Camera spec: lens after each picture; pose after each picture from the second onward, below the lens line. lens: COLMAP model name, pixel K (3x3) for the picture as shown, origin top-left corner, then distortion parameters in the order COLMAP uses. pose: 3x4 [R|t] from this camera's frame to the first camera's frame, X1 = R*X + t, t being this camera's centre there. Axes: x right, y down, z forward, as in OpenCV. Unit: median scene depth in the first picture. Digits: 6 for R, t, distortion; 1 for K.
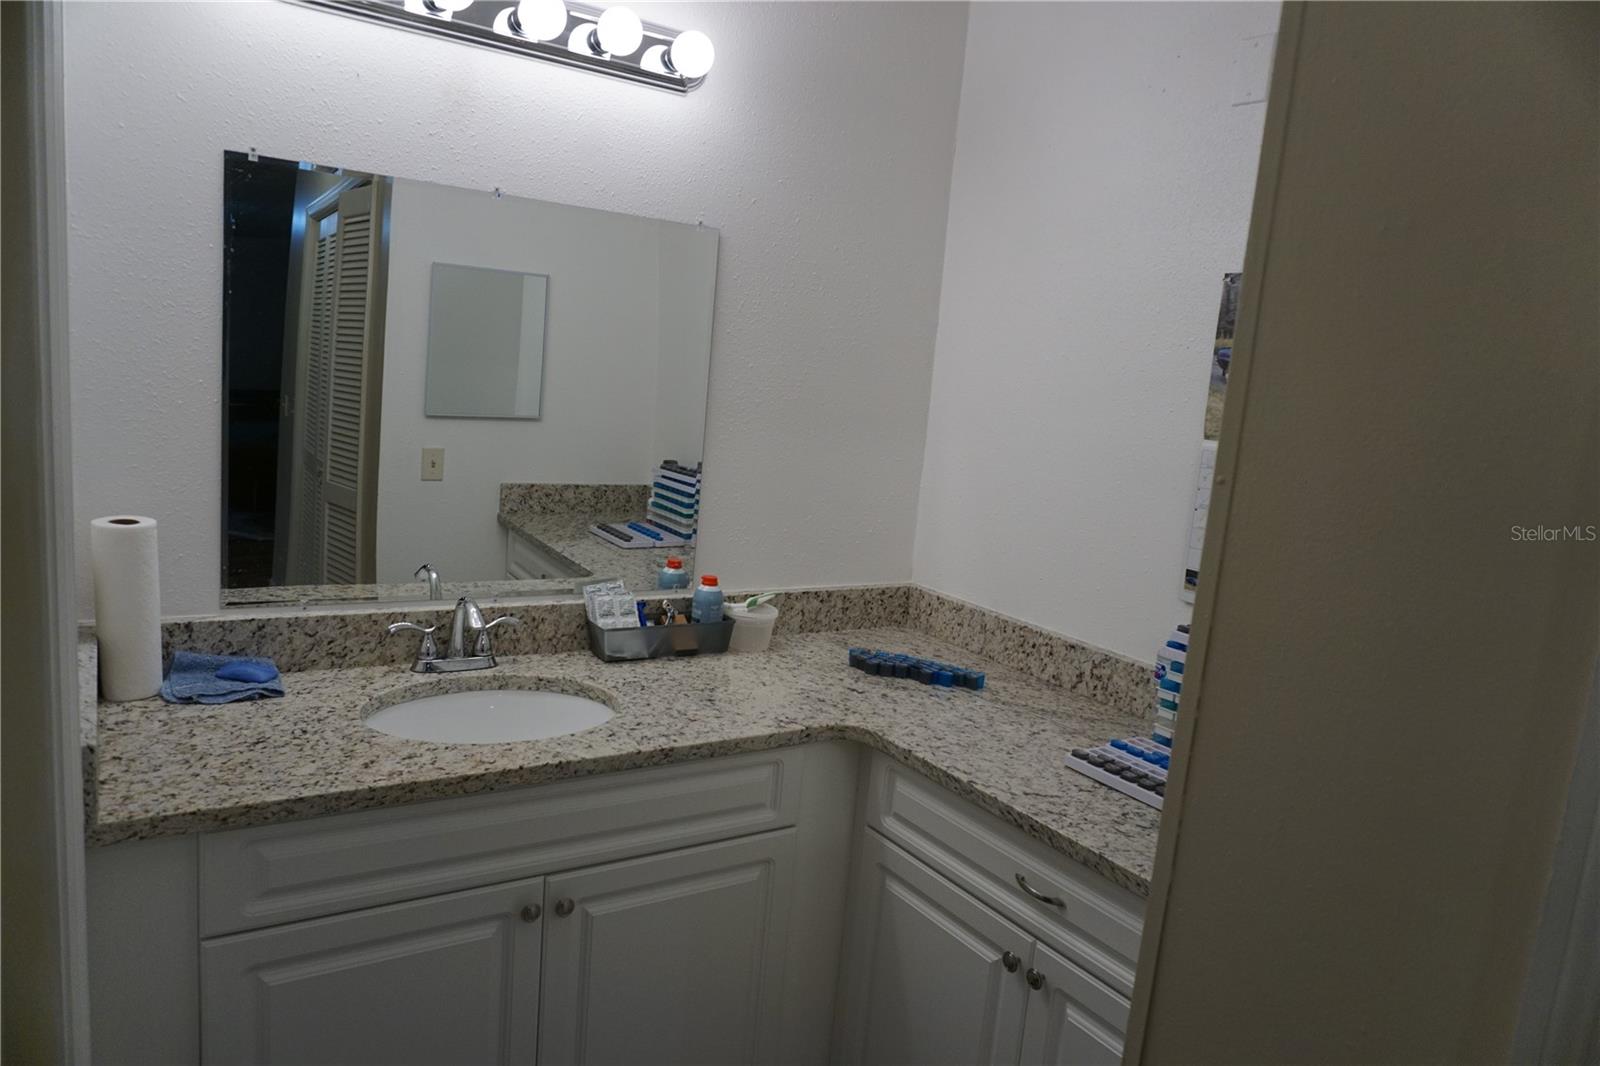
lens RADIAL K [[1088.4, 0, 800.0], [0, 1088.4, 533.0], [0, 0, 1]] dist [-0.004794, -0.000435]
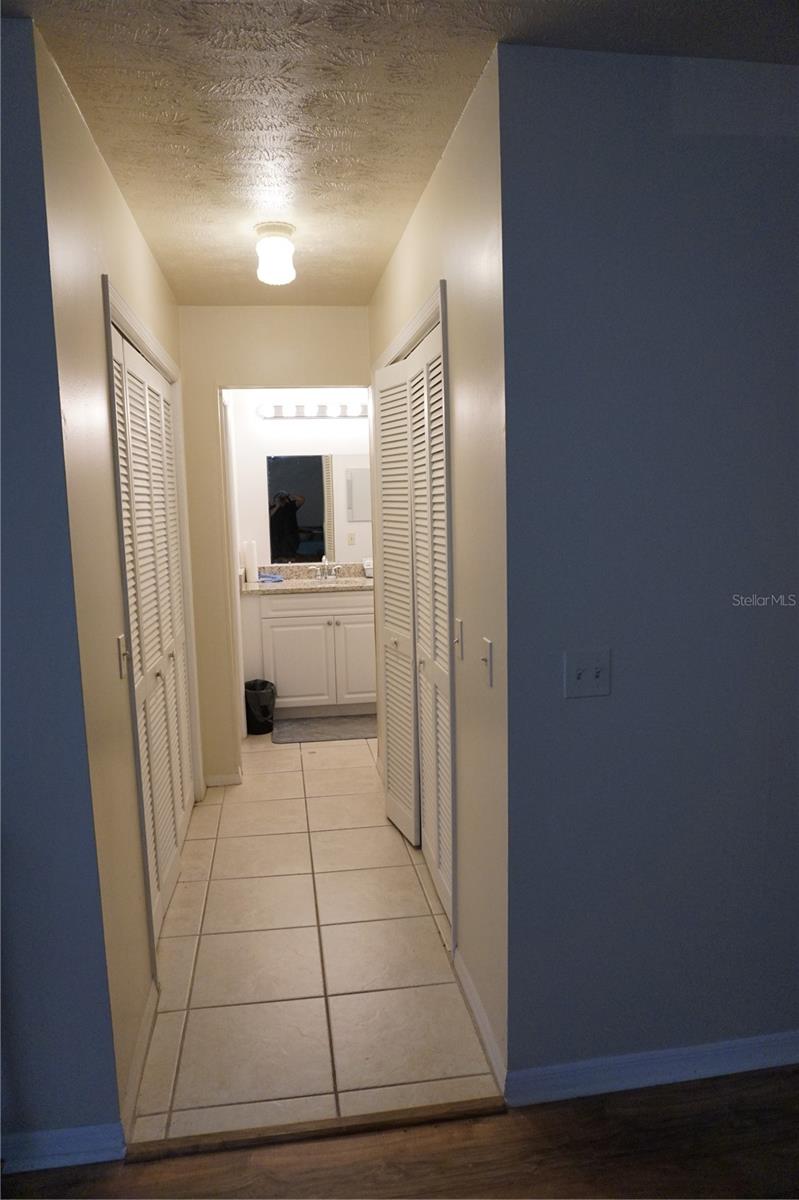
lens RADIAL K [[887.3, 0, 436.2], [0, 887.3, 602.6], [0, 0, 1]] dist [0.072920, 0.001047]
pose [[0.917939, -0.053037, -0.393161, 1.462619], [0.032971, 0.997794, -0.057622, 0.462246], [0.395350, 0.039930, 0.917662, -1.980329]]
